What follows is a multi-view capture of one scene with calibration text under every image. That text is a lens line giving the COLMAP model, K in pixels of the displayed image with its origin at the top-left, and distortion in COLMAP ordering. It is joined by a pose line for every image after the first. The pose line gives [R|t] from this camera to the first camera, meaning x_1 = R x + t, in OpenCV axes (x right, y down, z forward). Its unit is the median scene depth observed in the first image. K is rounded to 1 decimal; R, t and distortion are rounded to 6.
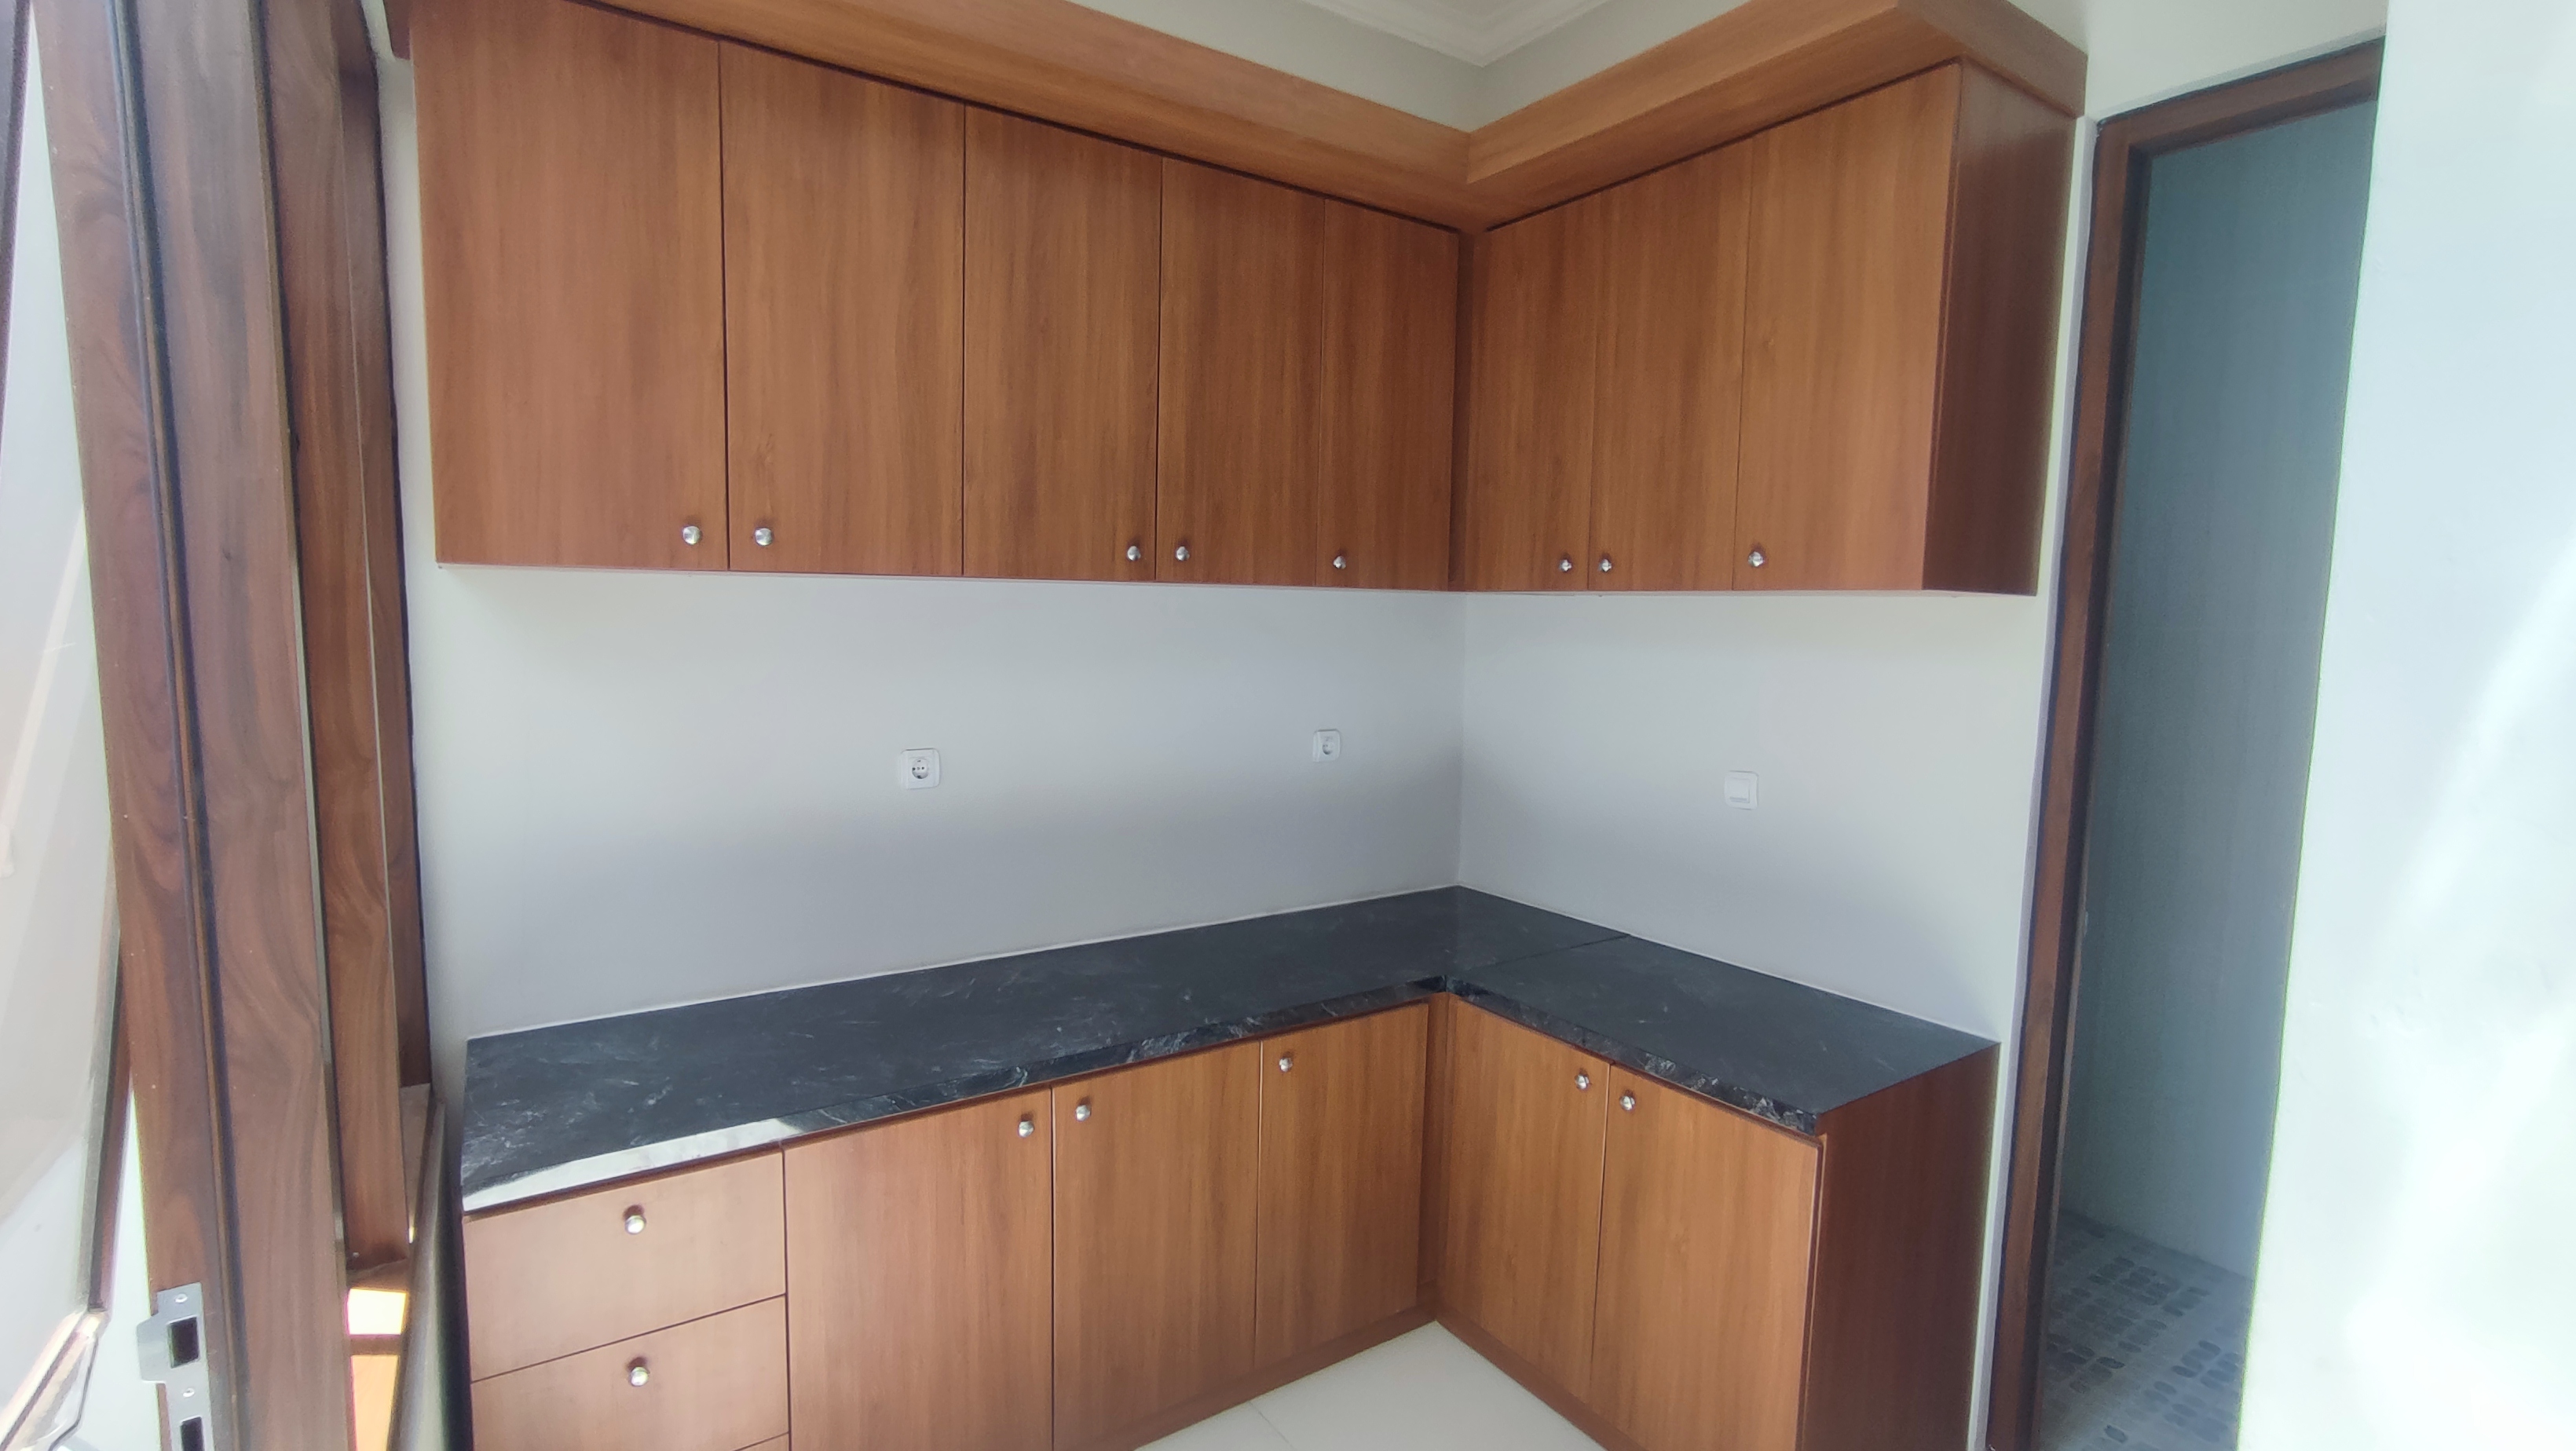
lens RADIAL K [[1178.6, 0, 1275.8], [0, 1178.6, 725.8], [0, 0, 1]] dist [-0.017491, 0.002681]
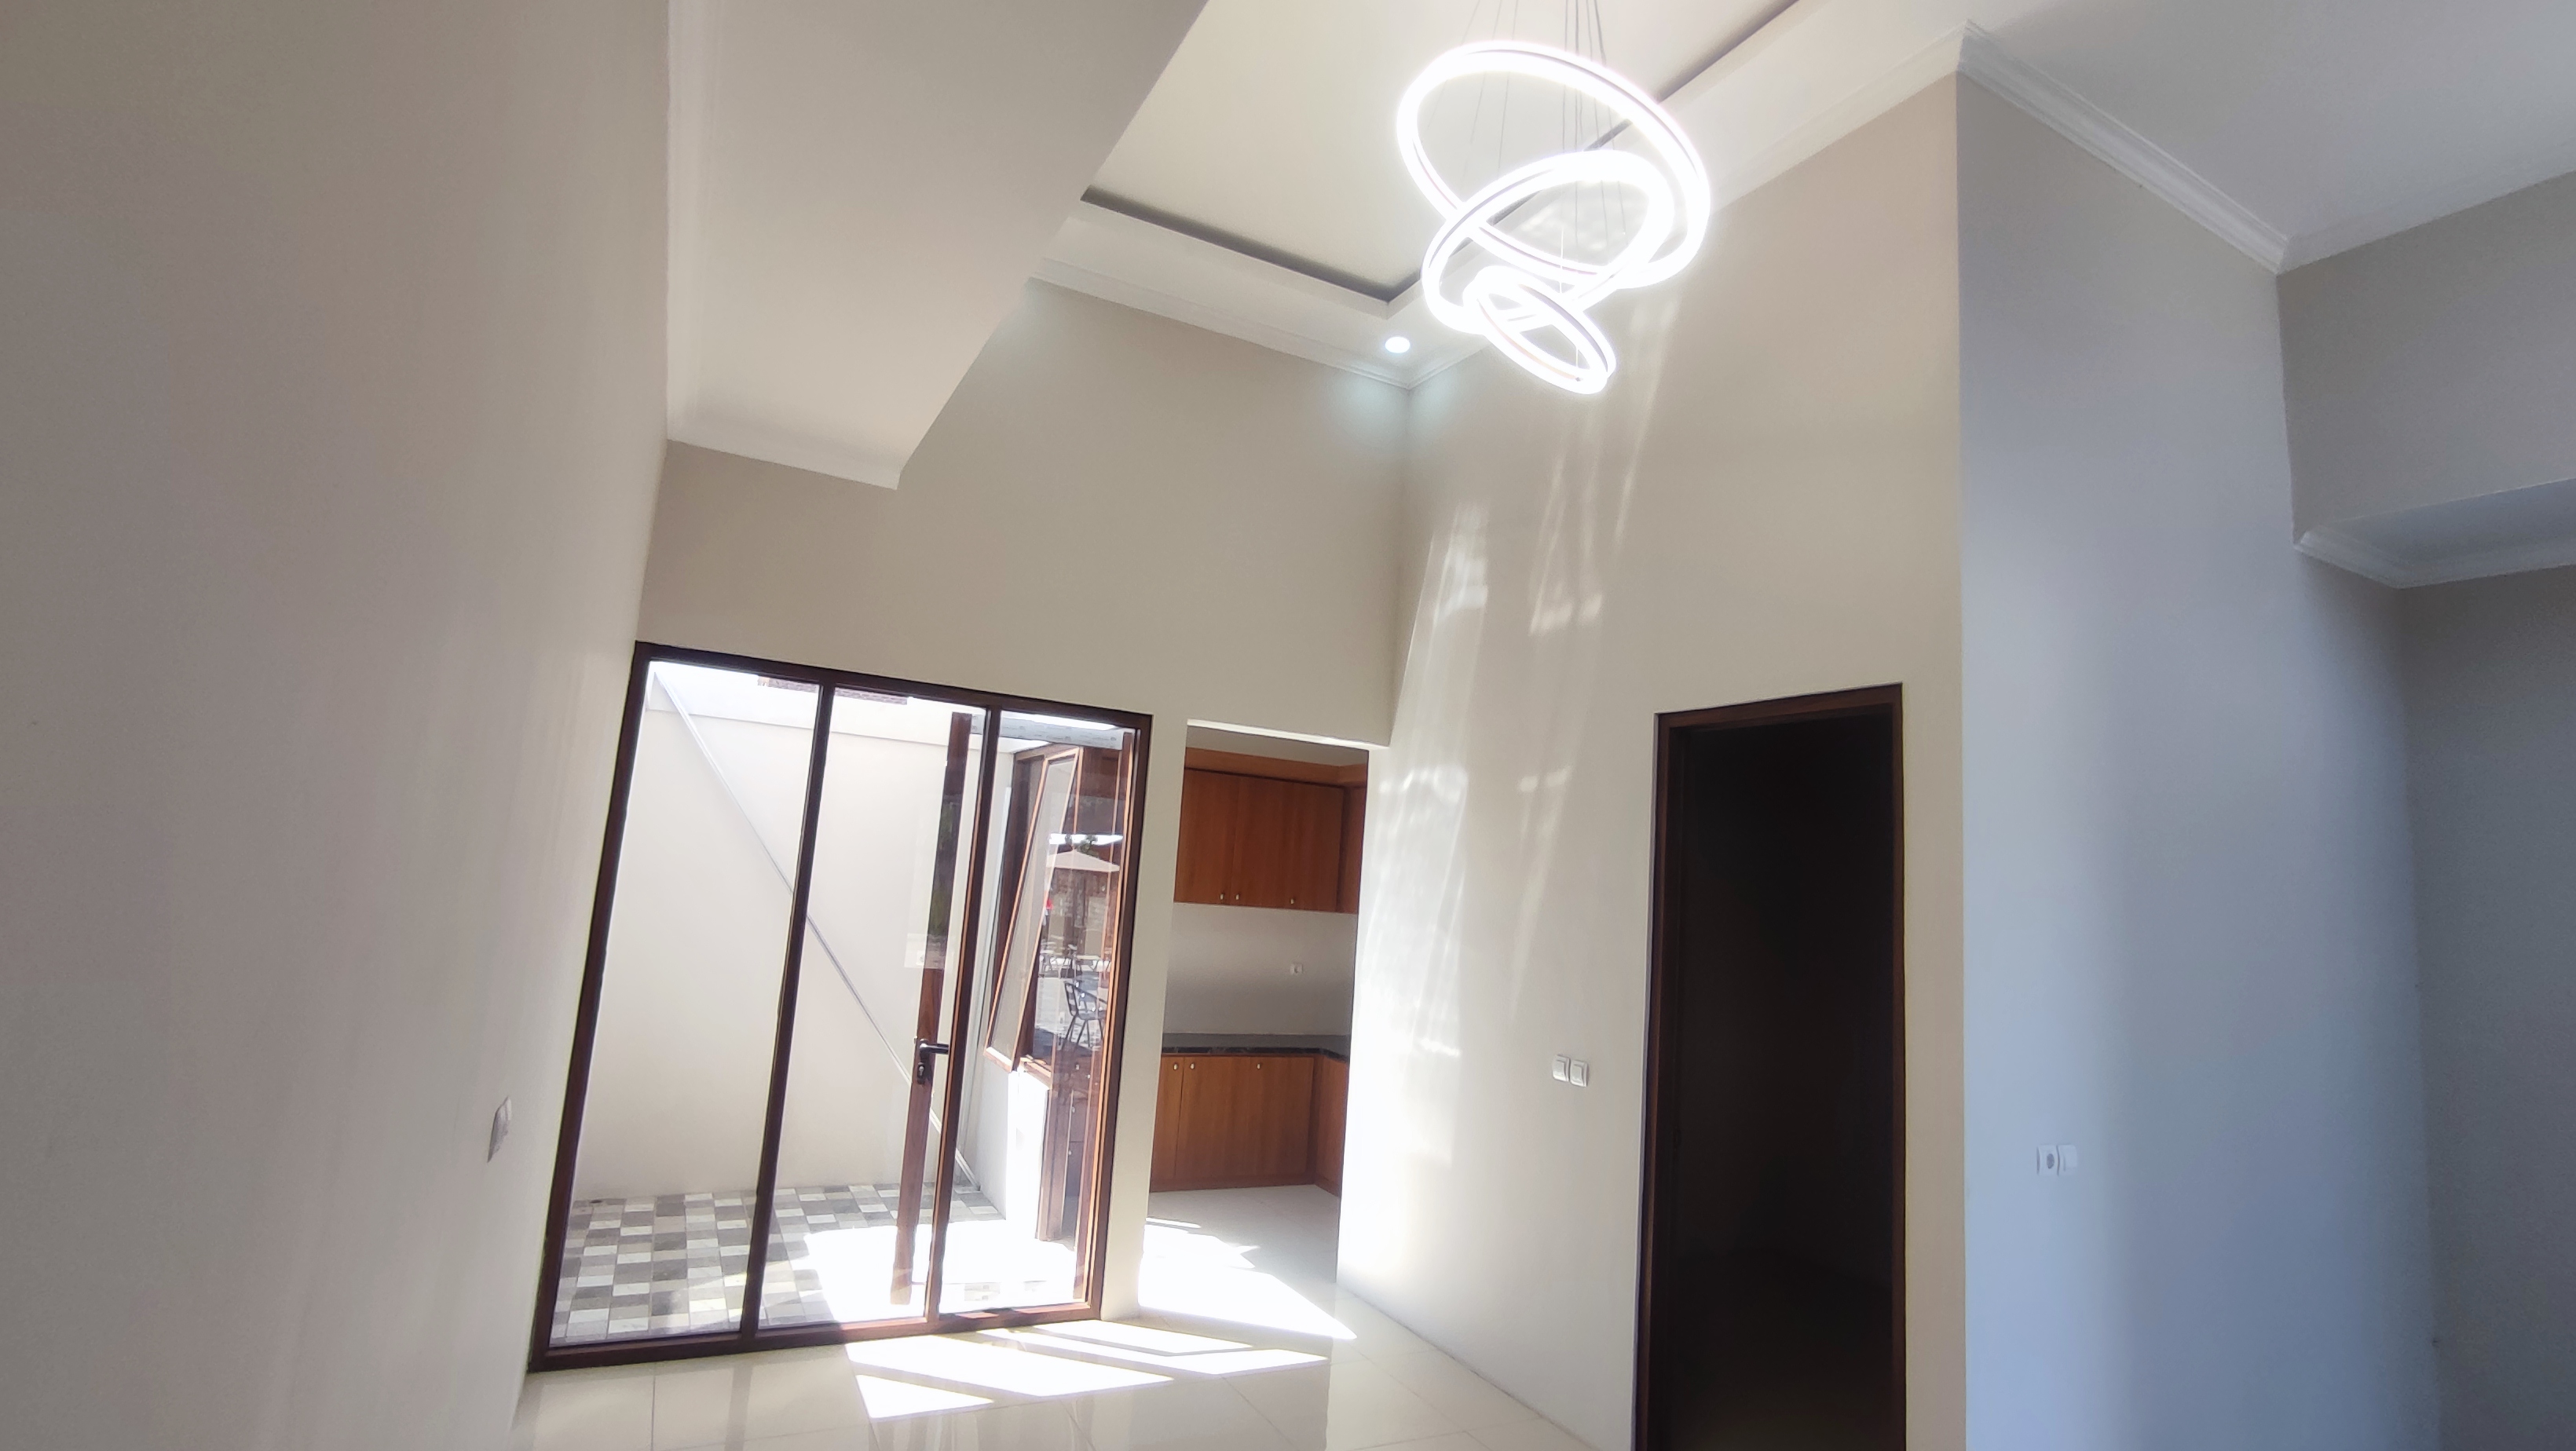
lens RADIAL K [[1178.6, 0, 1273.6], [0, 1178.6, 725.3], [0, 0, 1]] dist [-0.017491, 0.002681]
pose [[0.990864, 0.037187, -0.129635, 0.398781], [-0.066947, 0.970064, -0.233439, 0.136315], [0.117073, 0.239985, 0.963691, -2.104698]]
